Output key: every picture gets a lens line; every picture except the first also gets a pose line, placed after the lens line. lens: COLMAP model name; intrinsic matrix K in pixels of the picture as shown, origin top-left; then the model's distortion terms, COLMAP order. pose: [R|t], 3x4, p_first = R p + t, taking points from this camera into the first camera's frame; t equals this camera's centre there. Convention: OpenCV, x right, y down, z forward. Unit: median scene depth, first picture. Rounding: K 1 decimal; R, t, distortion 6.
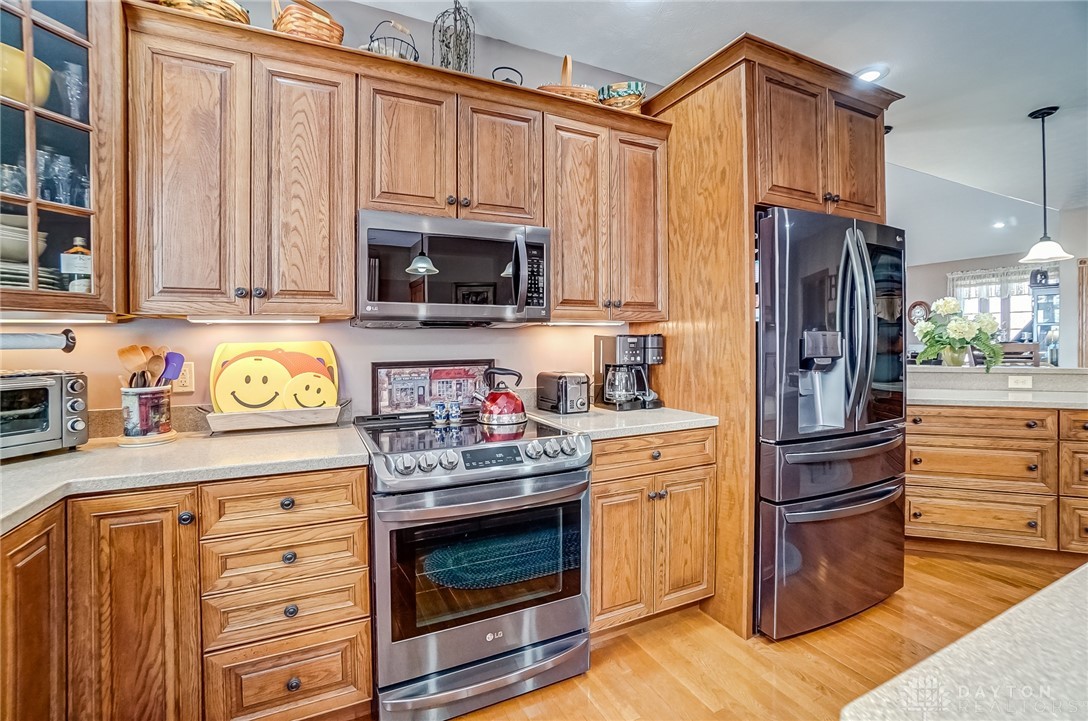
lens RADIAL K [[476.0, 0, 542.9], [0, 476.0, 344.8], [0, 0, 1]] dist [-0.066897, 0.021872]
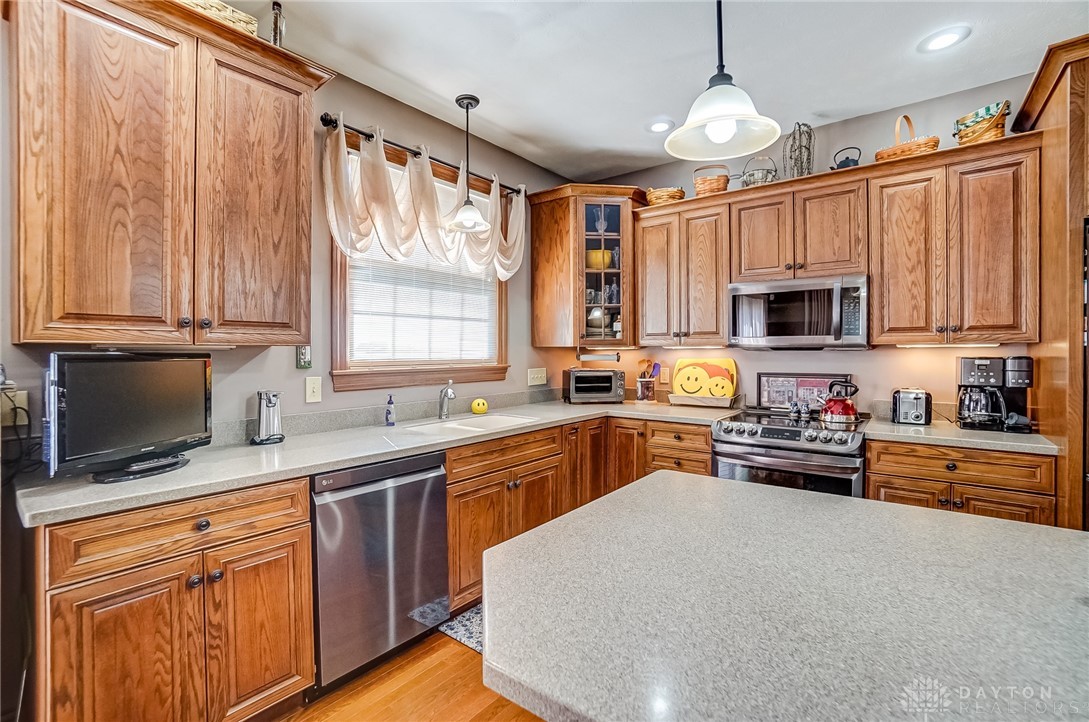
lens RADIAL K [[488.1, 0, 563.8], [0, 488.1, 353.9], [0, 0, 1]] dist [-0.012733, 0.000077]
pose [[0.464401, 0.009988, -0.885569, 0.840903], [-0.011376, 0.999921, 0.005313, -0.027800], [0.885552, 0.007607, 0.464478, -0.349034]]
